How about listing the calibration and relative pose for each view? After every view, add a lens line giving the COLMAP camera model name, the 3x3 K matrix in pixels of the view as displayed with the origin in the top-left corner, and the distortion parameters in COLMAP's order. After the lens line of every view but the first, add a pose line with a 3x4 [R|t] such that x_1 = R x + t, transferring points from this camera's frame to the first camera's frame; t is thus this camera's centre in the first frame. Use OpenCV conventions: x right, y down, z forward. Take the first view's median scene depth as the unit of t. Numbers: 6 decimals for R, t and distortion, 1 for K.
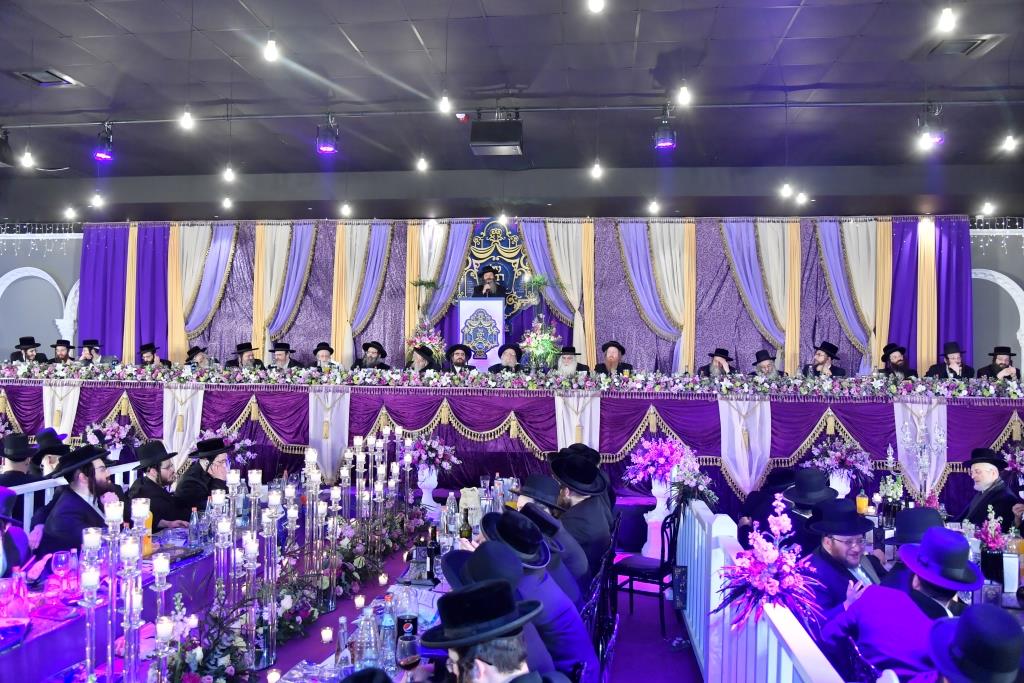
lens RADIAL K [[813.1, 0, 511.1], [0, 813.1, 342.9], [0, 0, 1]] dist [-0.016682, -0.003602]
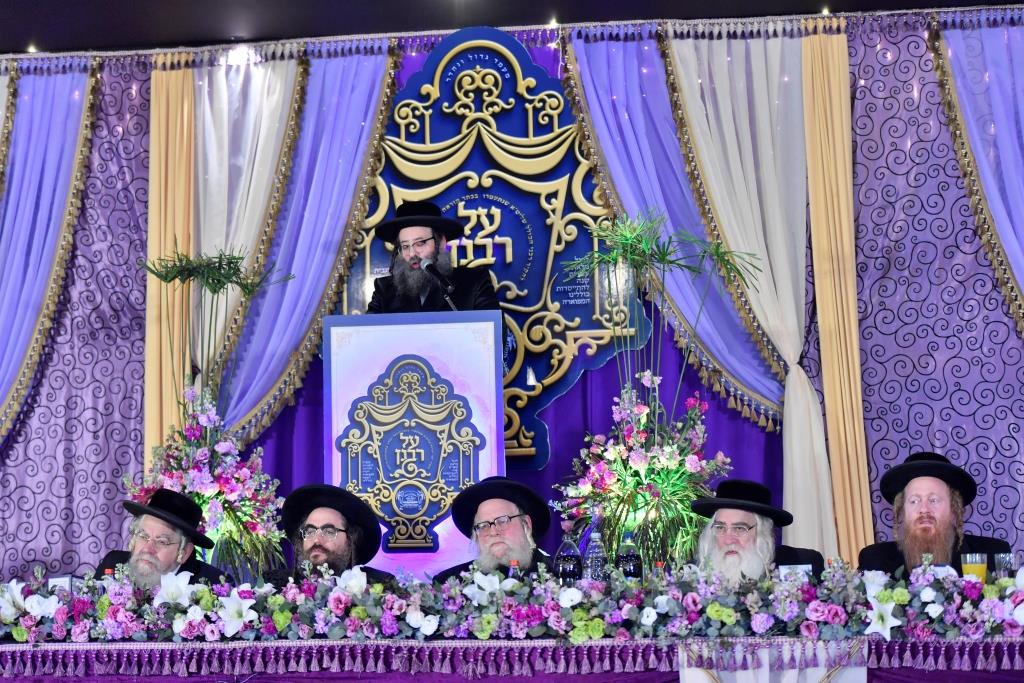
lens RADIAL K [[2646.8, 0, 517.2], [0, 2646.8, 336.7], [0, 0, 1]] dist [-0.001263, 0.000000]
pose [[0.998147, -0.027460, -0.054301, 0.042280], [0.021665, 0.994281, -0.104571, 0.040562], [0.056862, 0.103201, 0.993034, 0.167494]]
